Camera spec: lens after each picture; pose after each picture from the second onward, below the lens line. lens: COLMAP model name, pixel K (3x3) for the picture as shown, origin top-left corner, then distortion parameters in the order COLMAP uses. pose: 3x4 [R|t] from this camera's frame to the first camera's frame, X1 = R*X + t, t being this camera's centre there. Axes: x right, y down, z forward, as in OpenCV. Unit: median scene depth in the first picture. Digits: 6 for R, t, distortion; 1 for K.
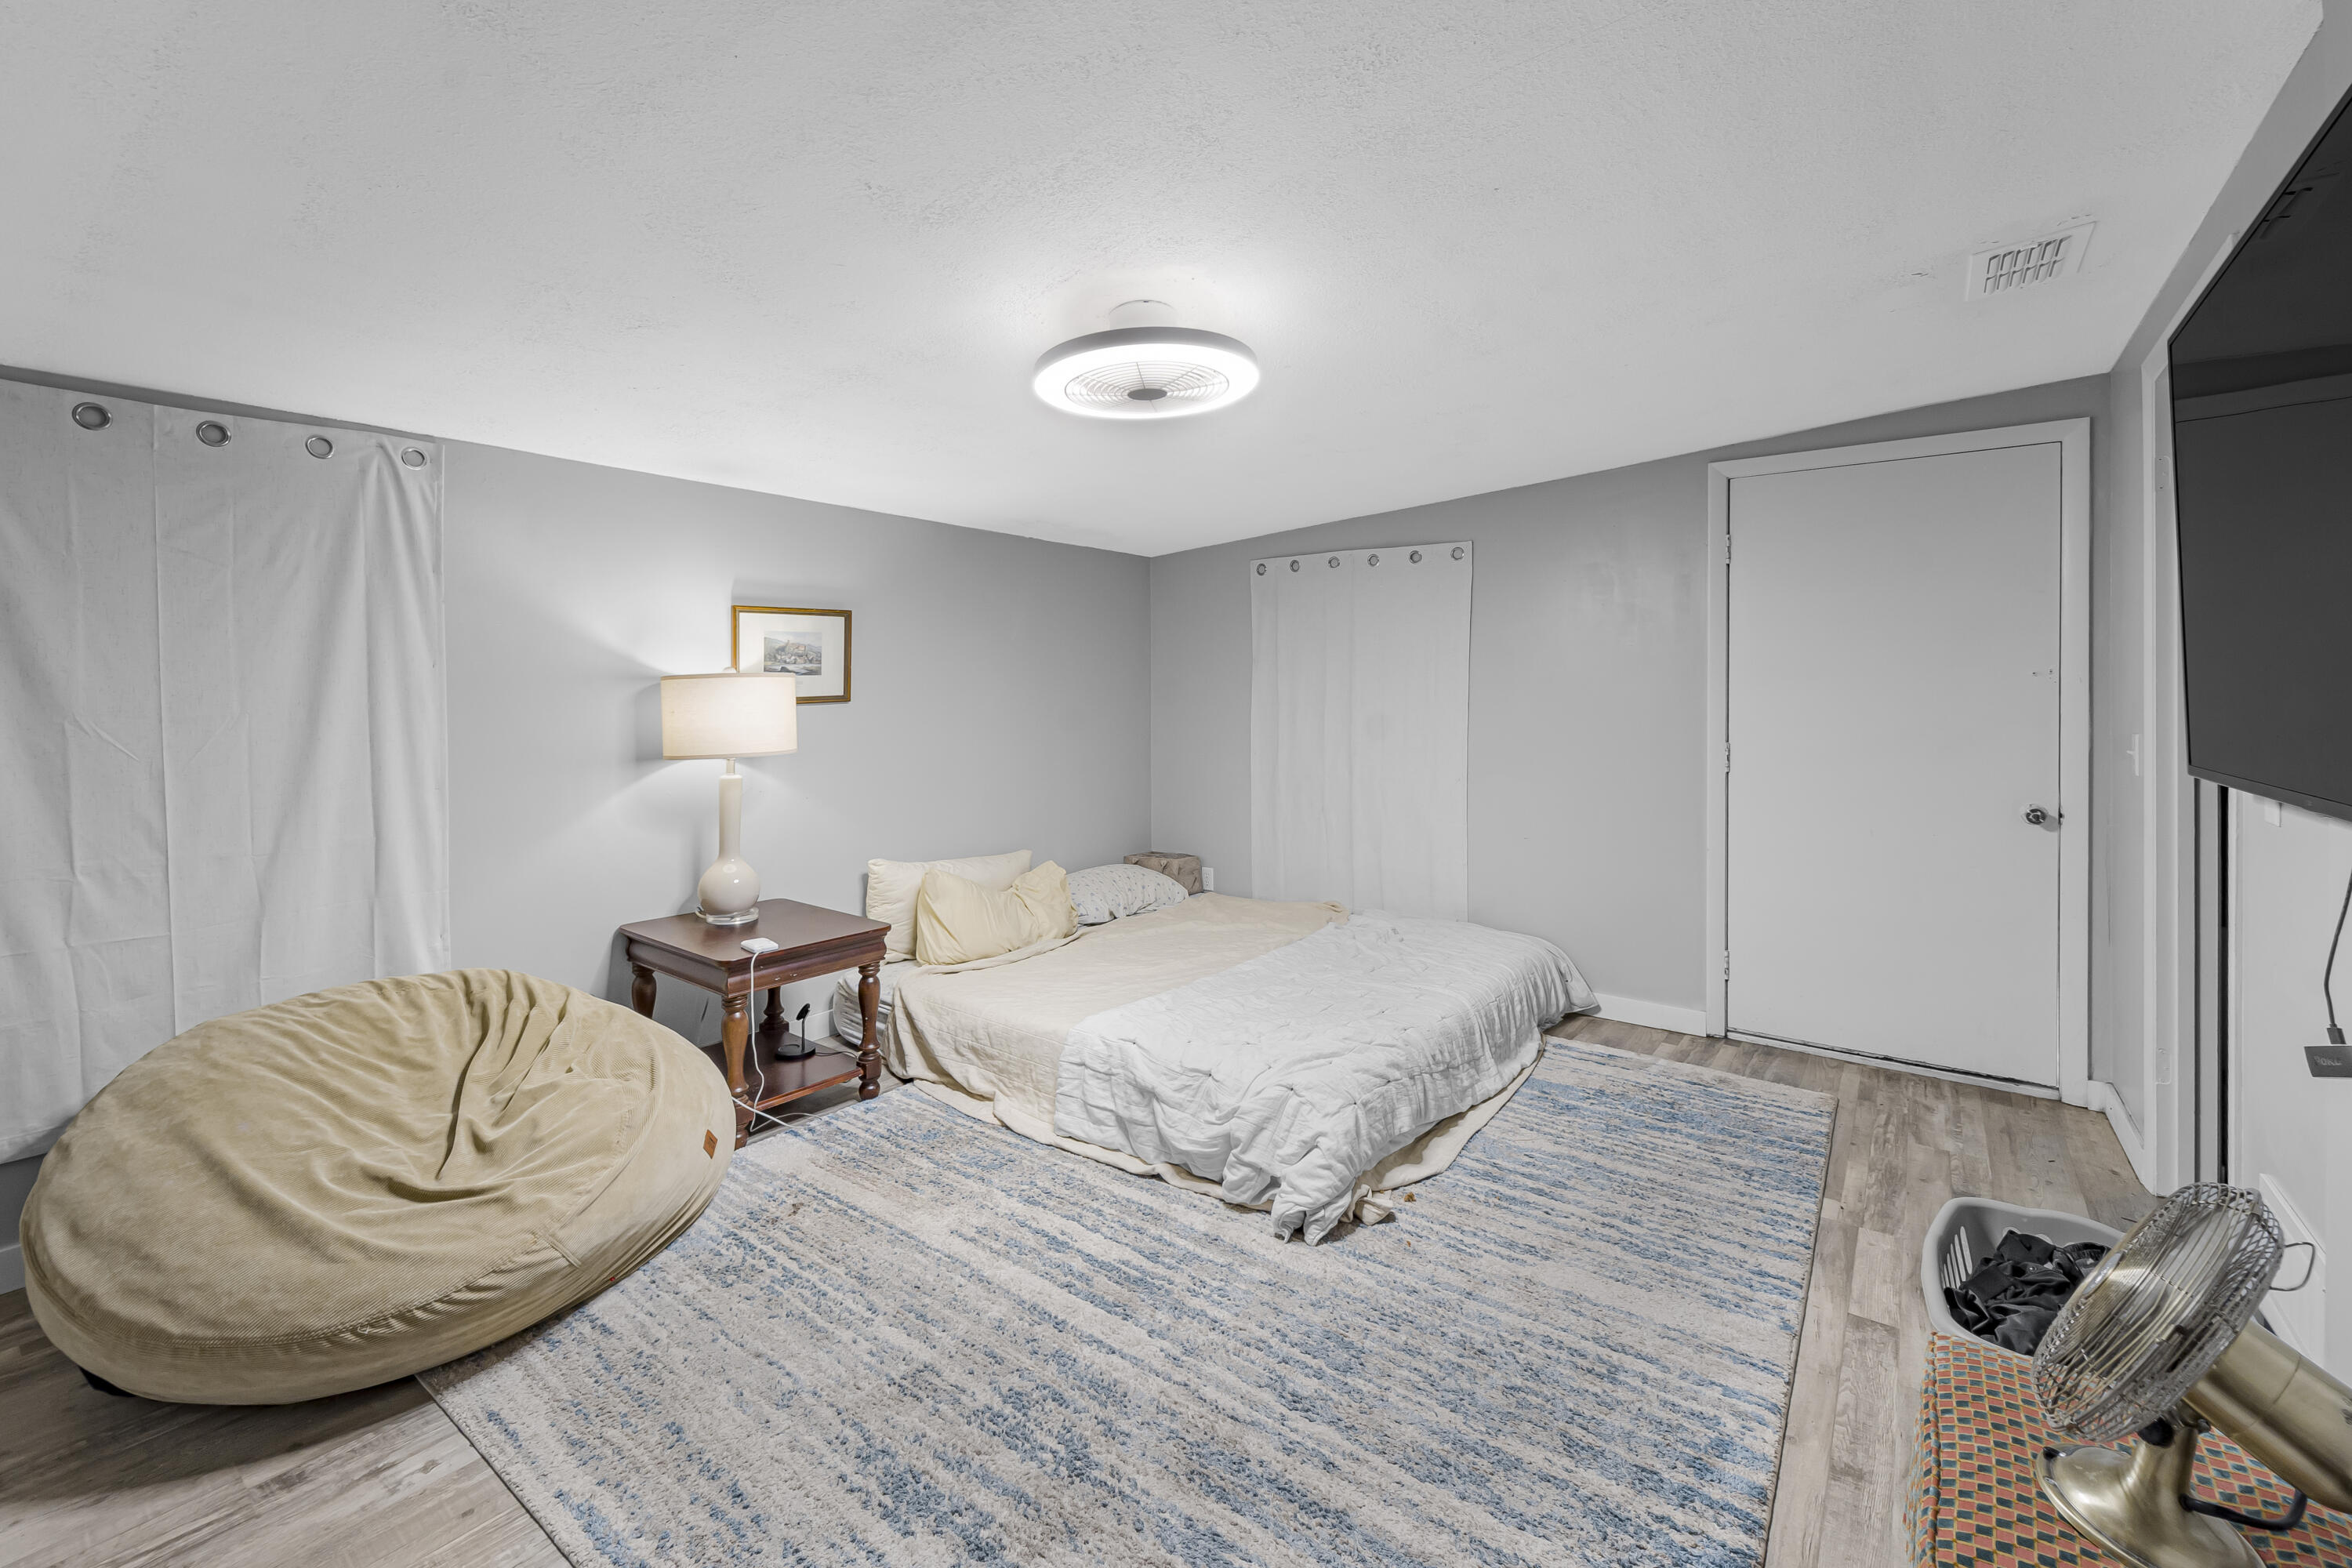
lens RADIAL K [[991.9, 0, 1180.0], [0, 991.9, 688.4], [0, 0, 1]] dist [0.001346, 0.000180]
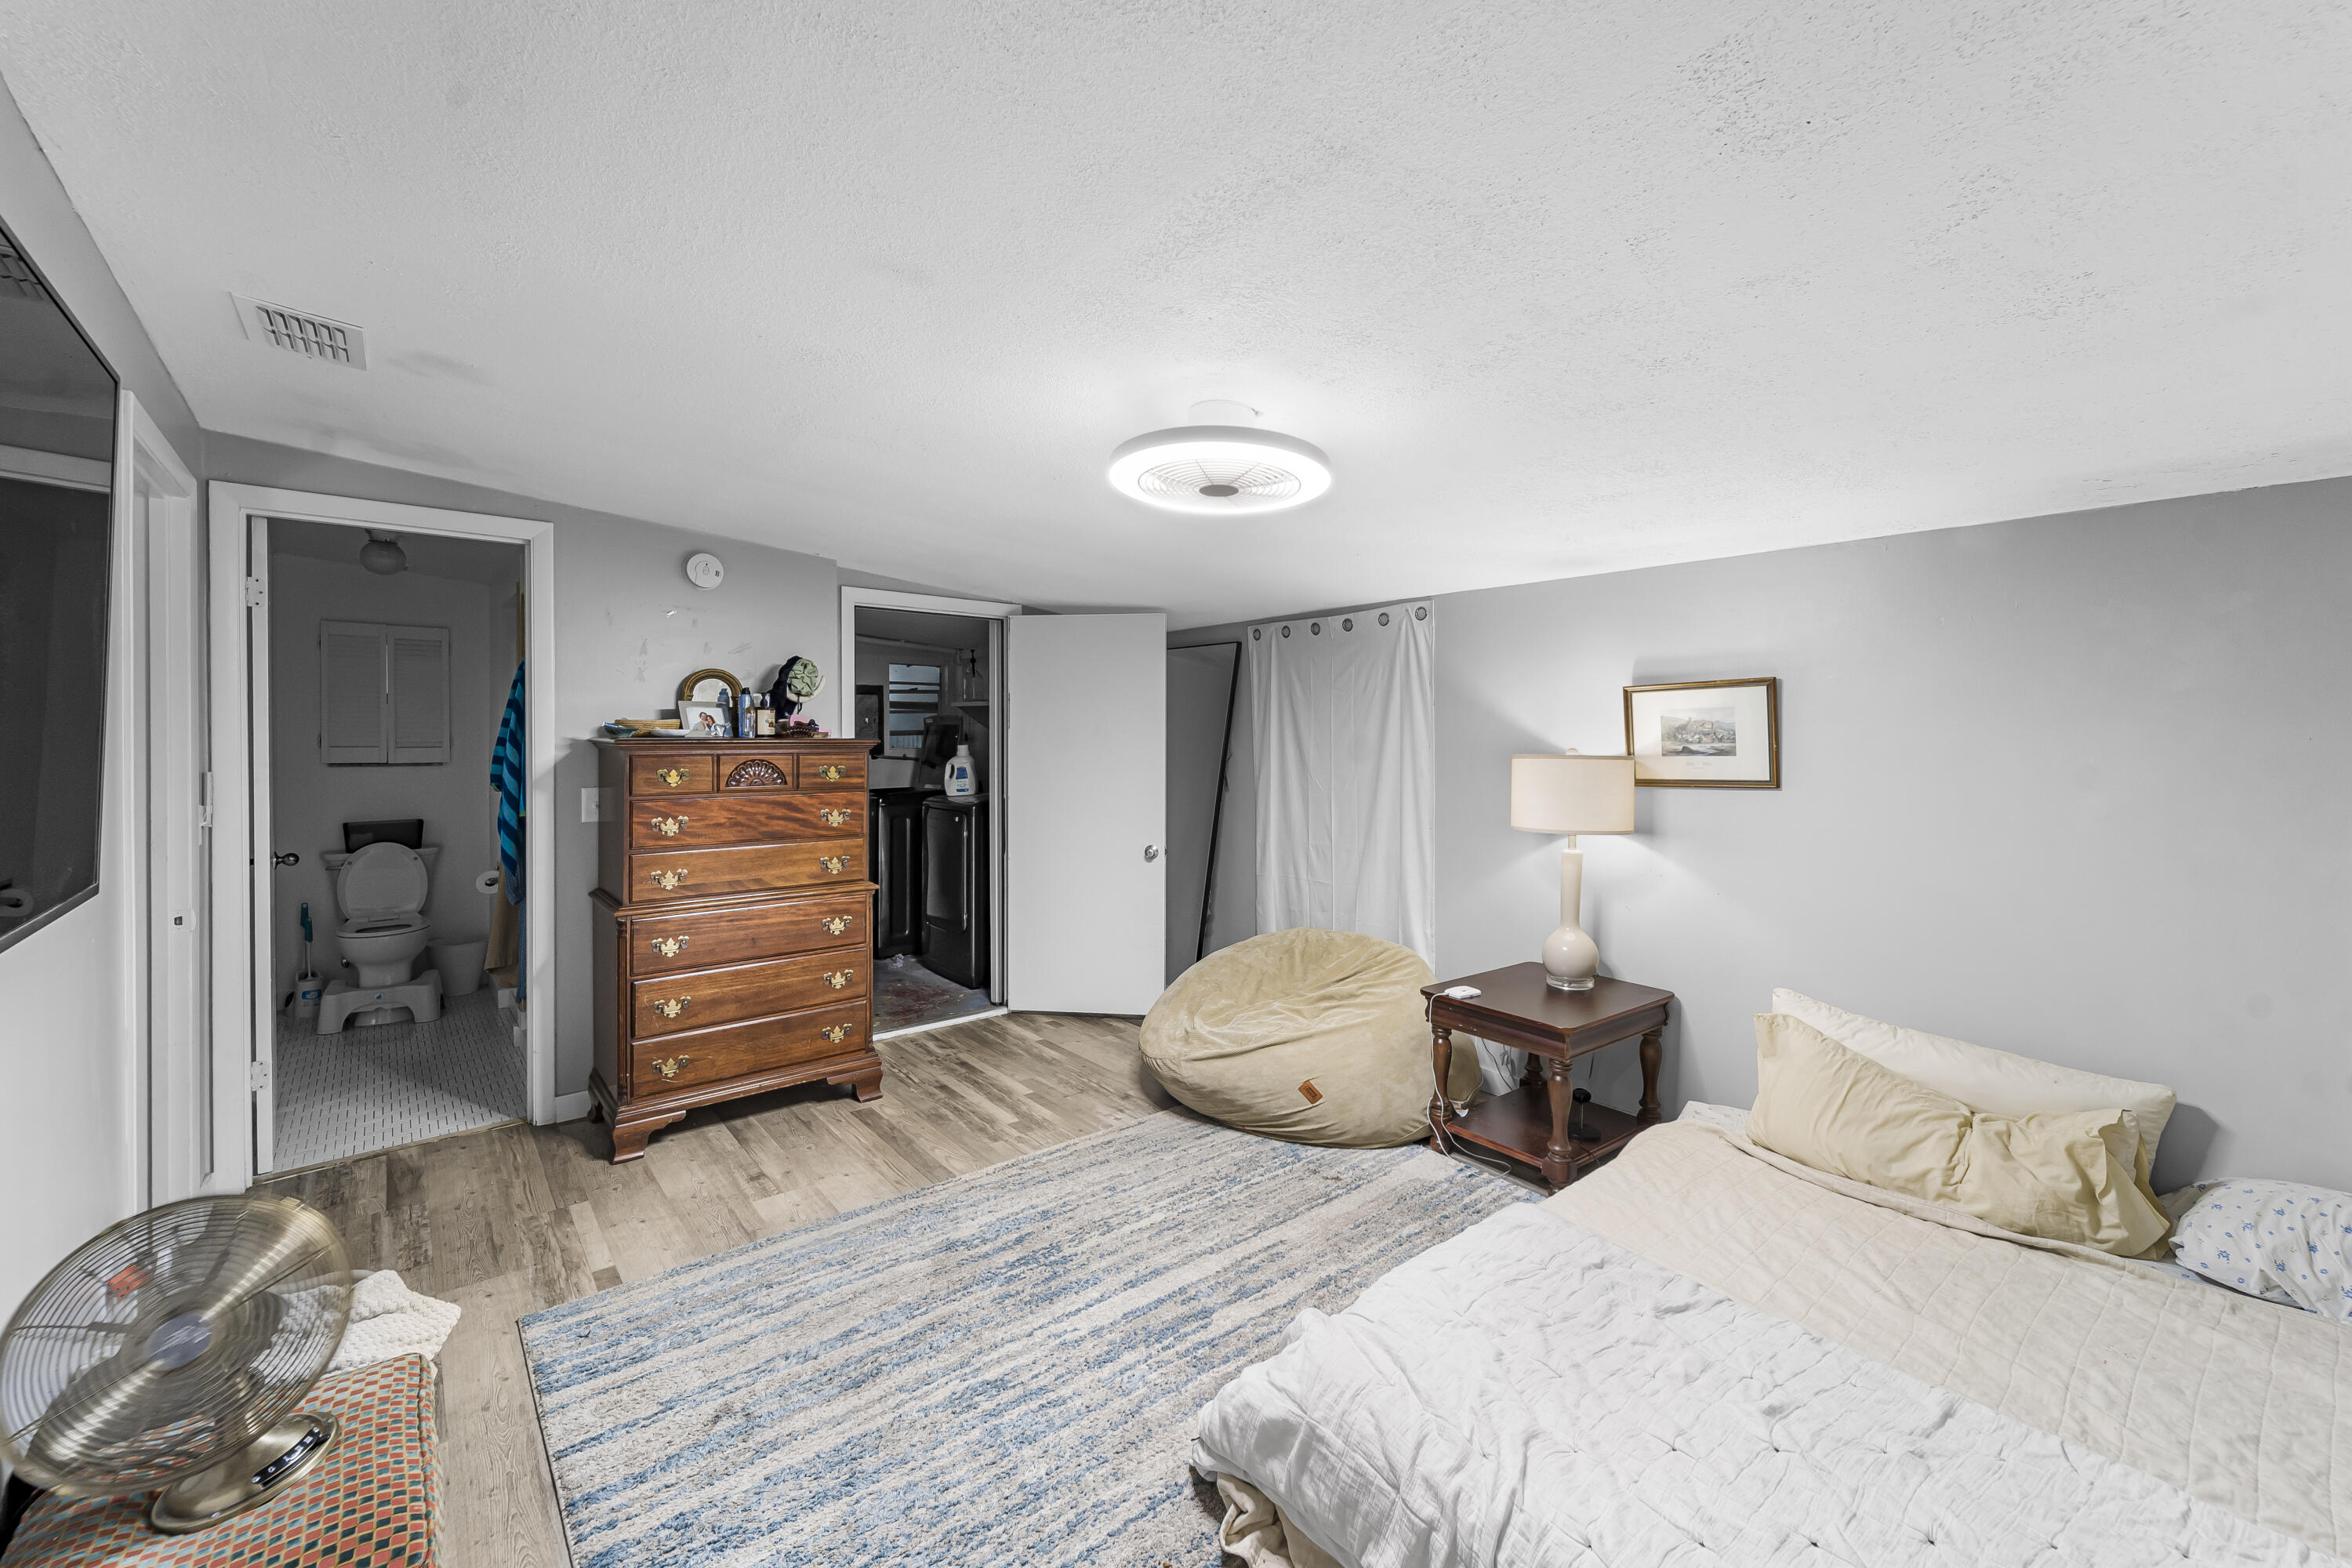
lens RADIAL K [[950.4, 0, 1178.9], [0, 950.4, 737.2], [0, 0, 1]] dist [-0.007179, -0.000247]
pose [[-0.233271, -0.007257, -0.972385, 0.856712], [-0.012282, 0.999914, -0.004516, -0.030820], [0.972334, 0.010889, -0.233340, 1.112016]]
